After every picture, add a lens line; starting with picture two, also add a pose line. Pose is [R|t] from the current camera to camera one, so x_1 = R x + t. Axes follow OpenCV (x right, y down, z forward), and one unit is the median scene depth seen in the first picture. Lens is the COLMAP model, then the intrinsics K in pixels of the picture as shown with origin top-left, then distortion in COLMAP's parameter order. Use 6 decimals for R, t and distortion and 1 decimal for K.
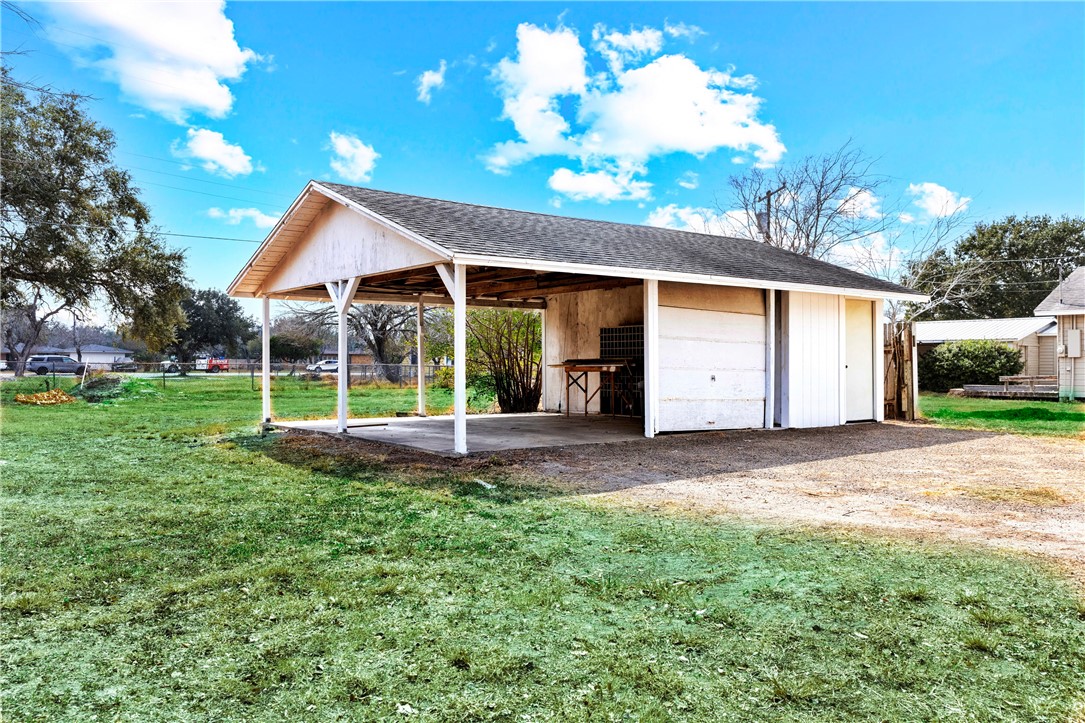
lens RADIAL K [[859.6, 0, 540.4], [0, 859.6, 358.8], [0, 0, 1]] dist [-0.007520, -0.003531]
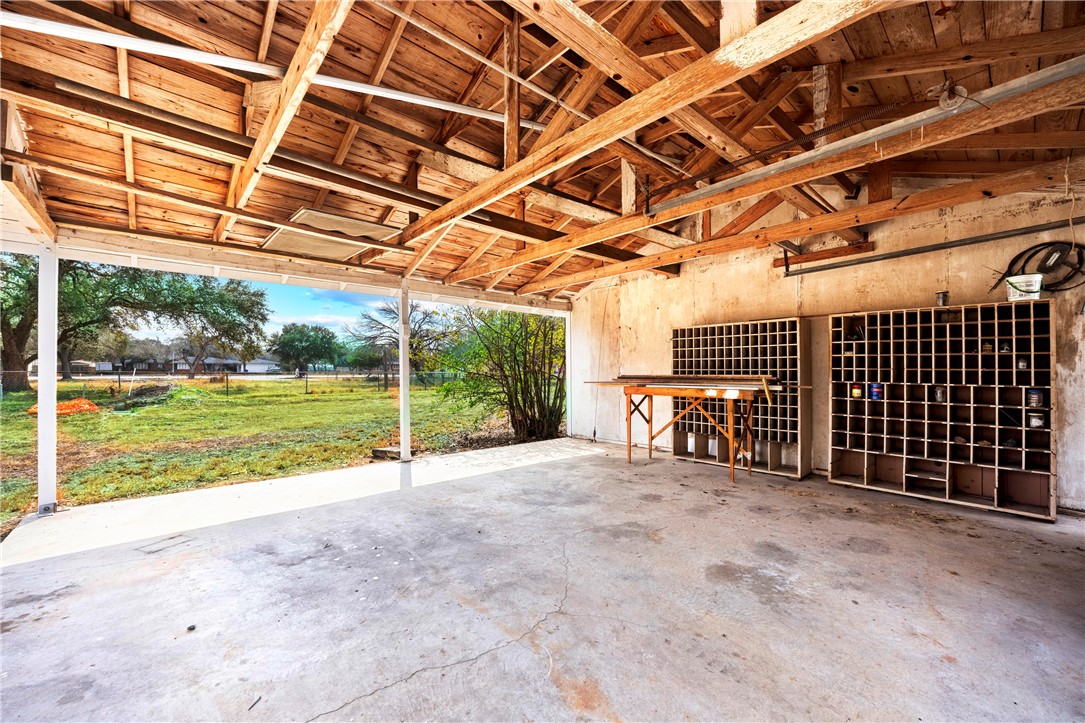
lens RADIAL K [[420.5, 0, 541.6], [0, 420.5, 370.0], [0, 0, 1]] dist [-0.005593, -0.000321]
pose [[0.997099, -0.002440, 0.076083, -0.055195], [0.001736, 0.999955, 0.009319, -0.006306], [-0.076102, -0.009160, 0.997058, 0.637564]]
